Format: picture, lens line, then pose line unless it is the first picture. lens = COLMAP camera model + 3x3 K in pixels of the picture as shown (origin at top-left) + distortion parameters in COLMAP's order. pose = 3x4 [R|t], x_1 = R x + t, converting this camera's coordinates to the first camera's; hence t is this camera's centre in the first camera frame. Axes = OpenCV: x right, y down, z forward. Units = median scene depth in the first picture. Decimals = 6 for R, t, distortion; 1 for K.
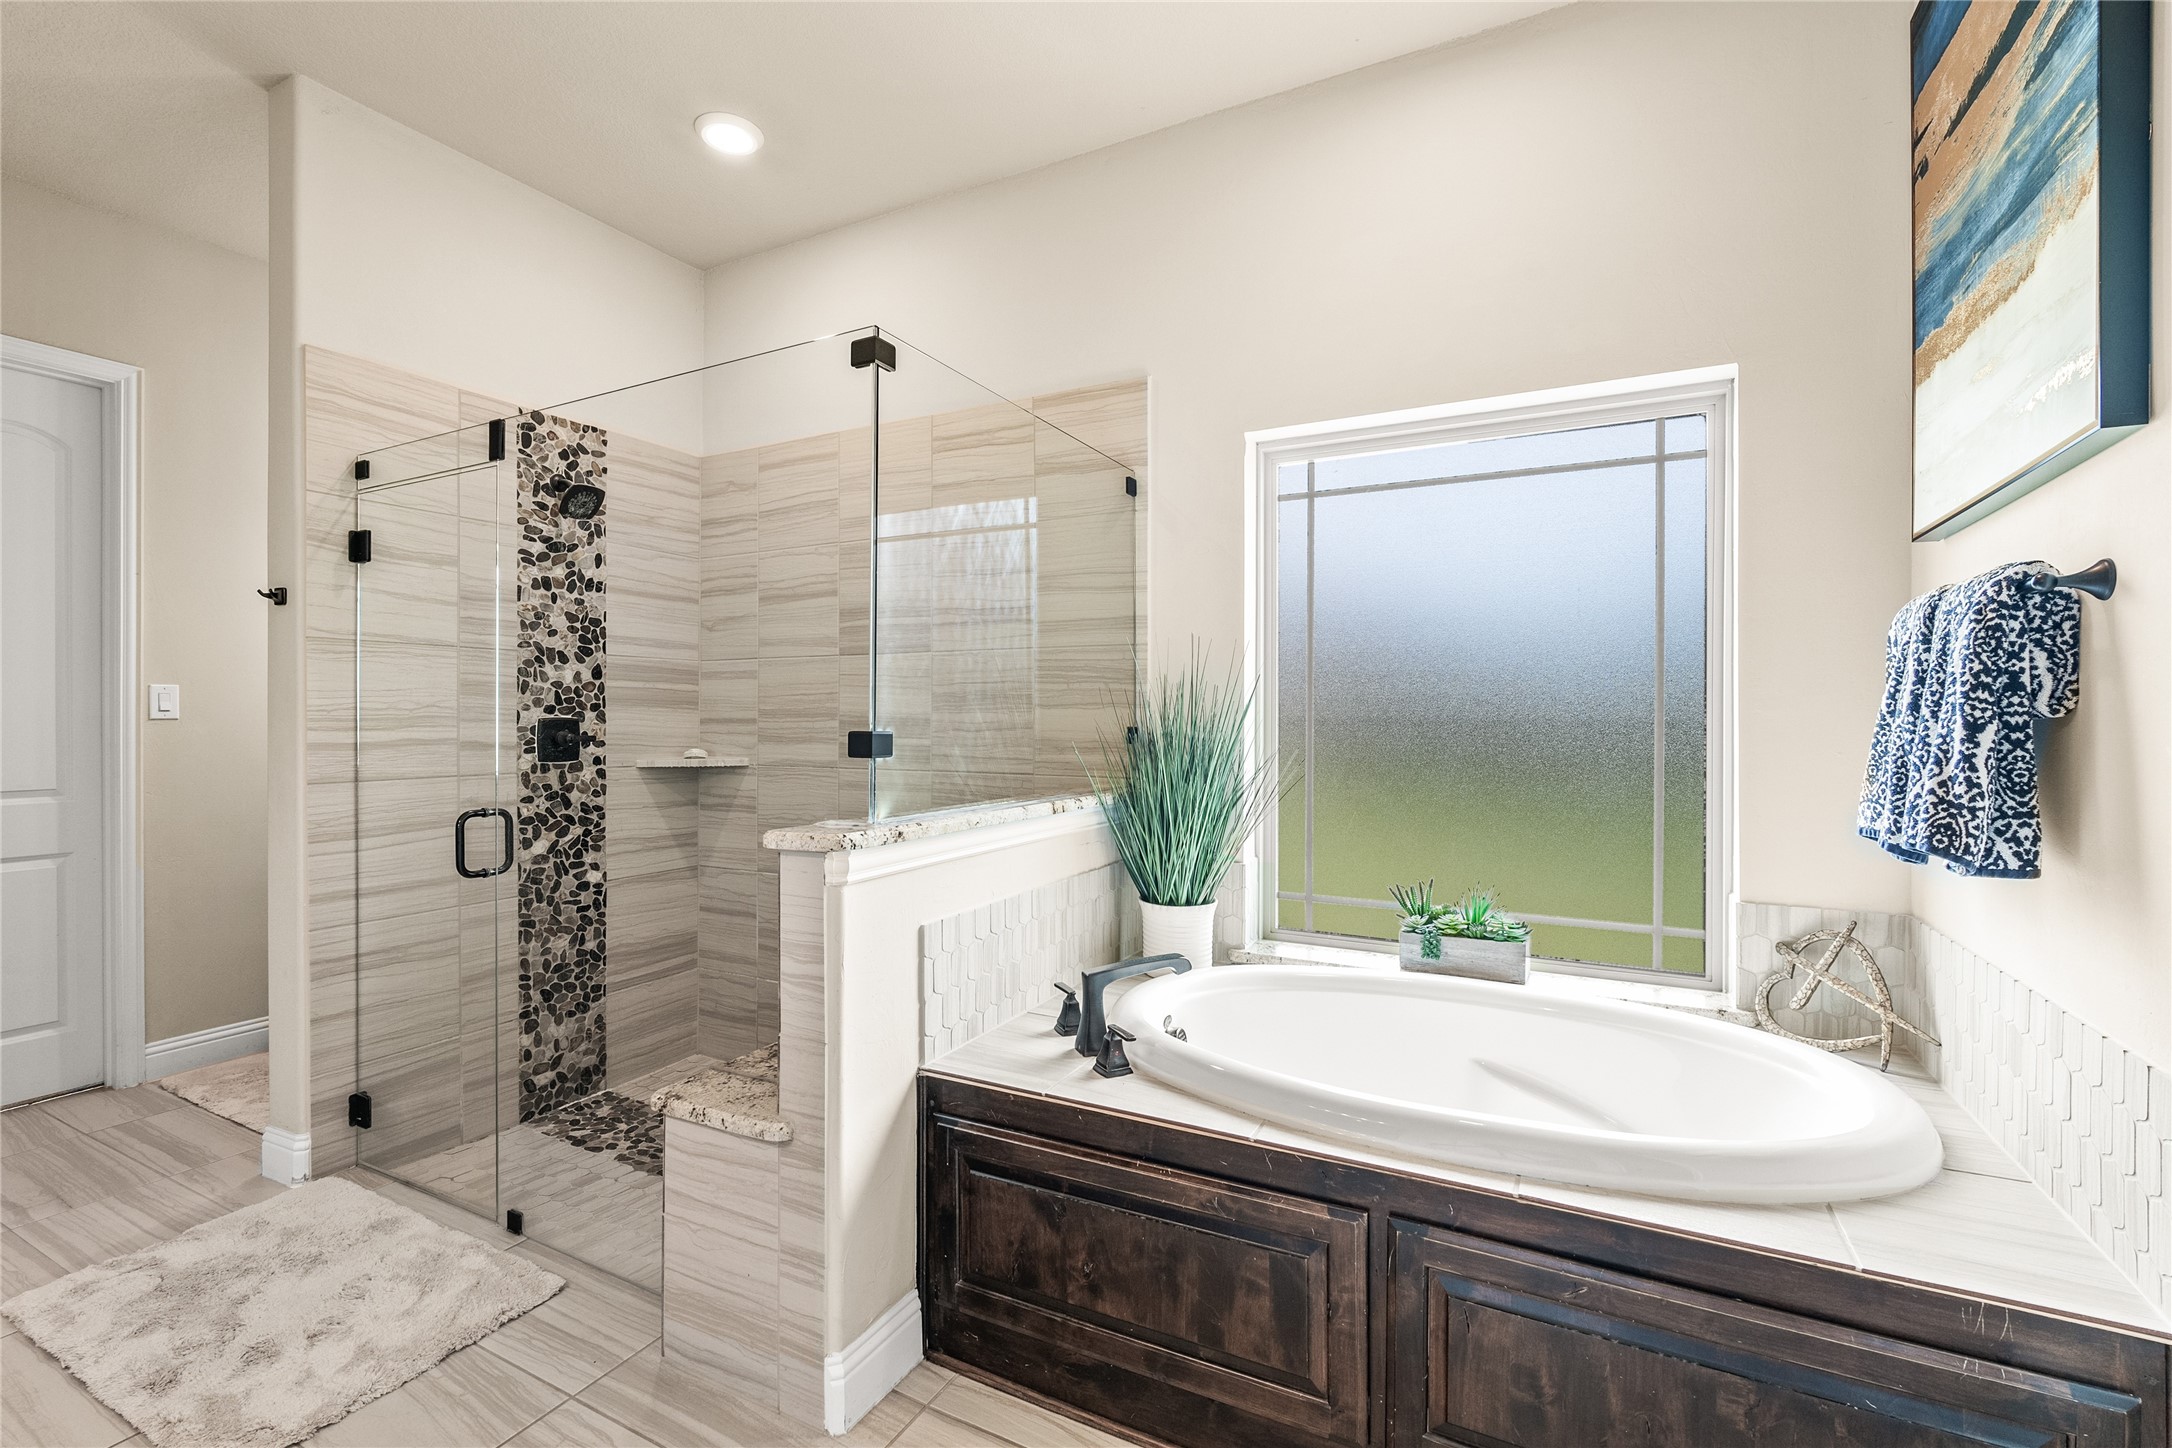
lens RADIAL K [[951.8, 0, 1081.7], [0, 951.8, 715.8], [0, 0, 1]] dist [-0.005032, 0.000471]
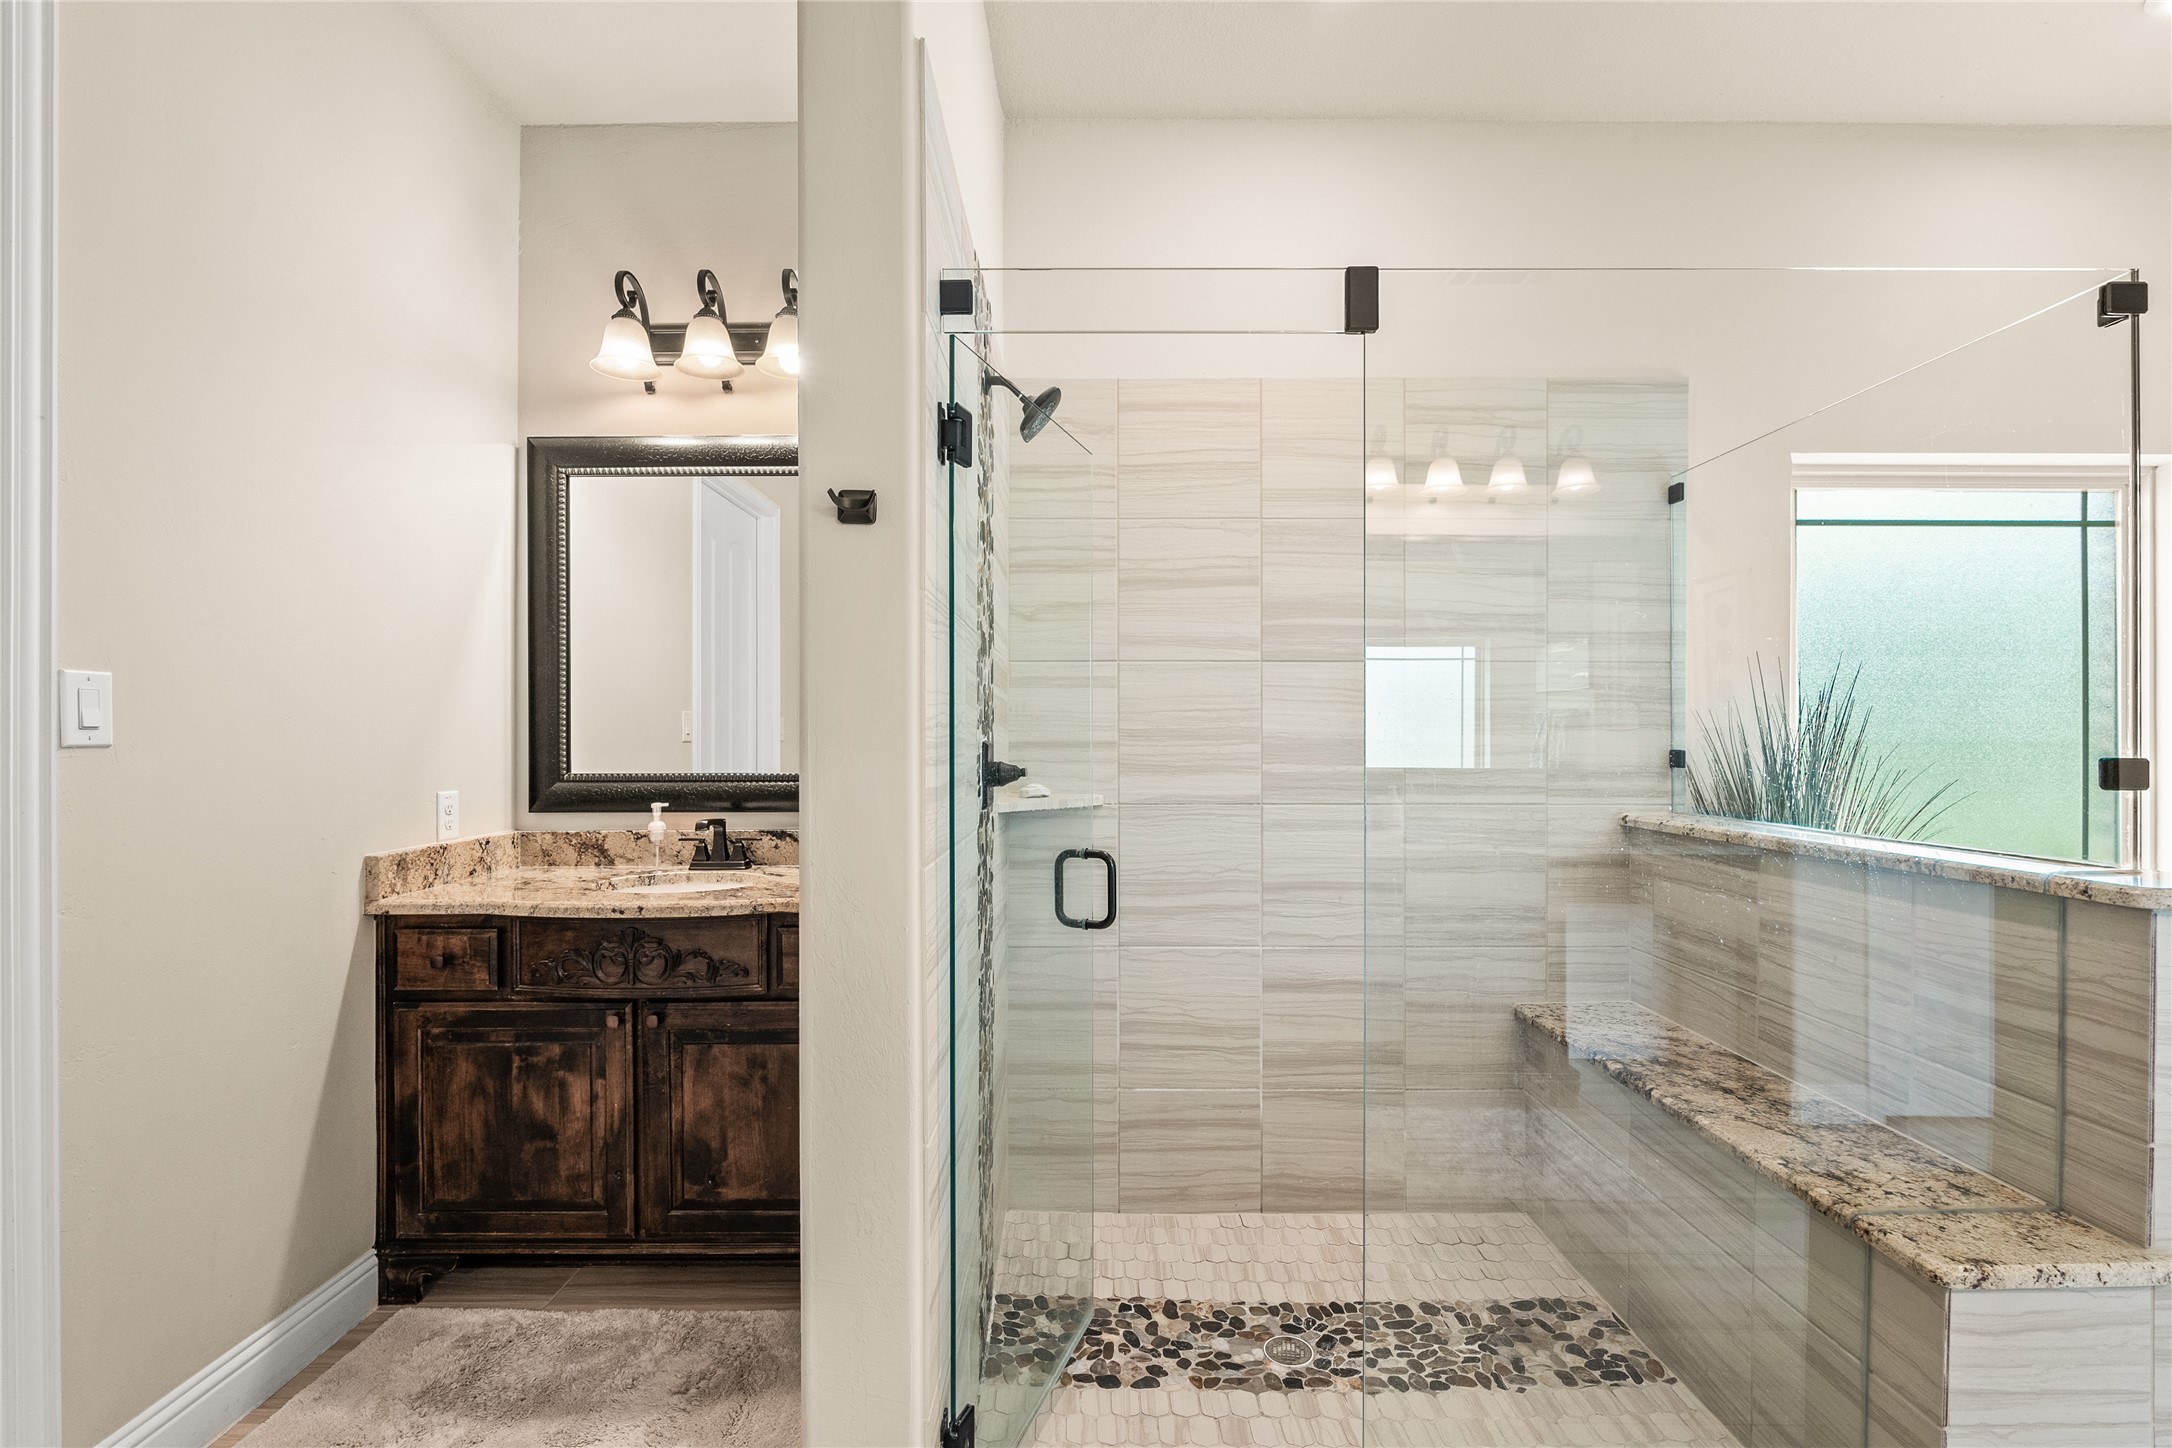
lens RADIAL K [[951.8, 0, 1085.8], [0, 951.8, 738.7], [0, 0, 1]] dist [-0.005032, 0.000471]
pose [[0.884957, -0.000882, 0.465672, -0.813228], [0.000001, 0.999998, 0.001892, -0.000897], [-0.465673, -0.001673, 0.884955, 0.401660]]
